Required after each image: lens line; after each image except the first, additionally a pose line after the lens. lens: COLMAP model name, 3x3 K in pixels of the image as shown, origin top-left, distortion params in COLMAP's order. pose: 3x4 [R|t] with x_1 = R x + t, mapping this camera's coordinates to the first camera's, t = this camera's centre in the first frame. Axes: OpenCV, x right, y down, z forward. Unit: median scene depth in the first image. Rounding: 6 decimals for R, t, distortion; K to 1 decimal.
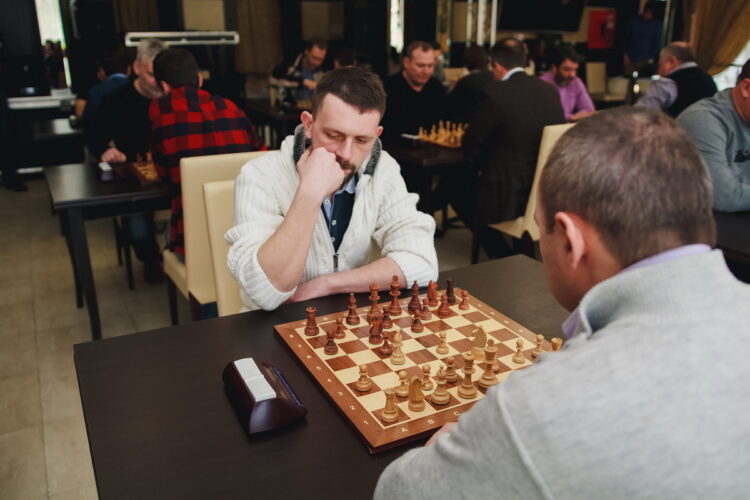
lens RADIAL K [[624.1, 0, 376.7], [0, 624.1, 246.6], [0, 0, 1]] dist [-0.069279, 0.003344]
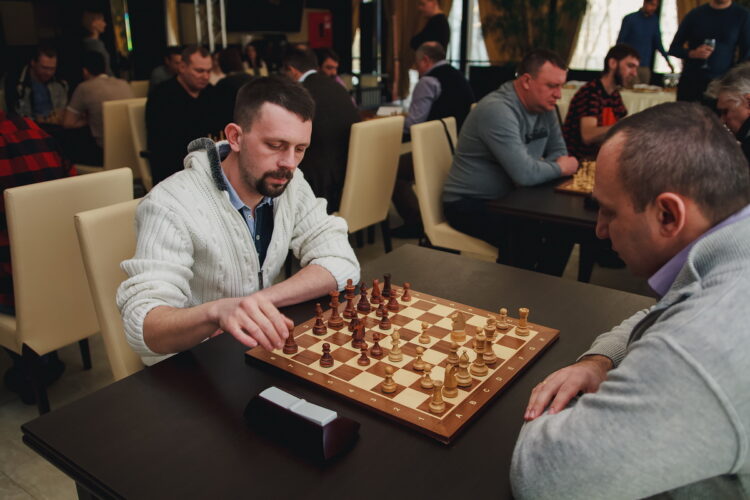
lens RADIAL K [[624.1, 0, 381.2], [0, 624.1, 250.9], [0, 0, 1]] dist [-0.069279, 0.003344]
pose [[0.888034, -0.145943, 0.436001, -0.313321], [0.143633, 0.988883, 0.038462, -0.026933], [-0.436767, 0.028468, 0.899124, 0.059021]]
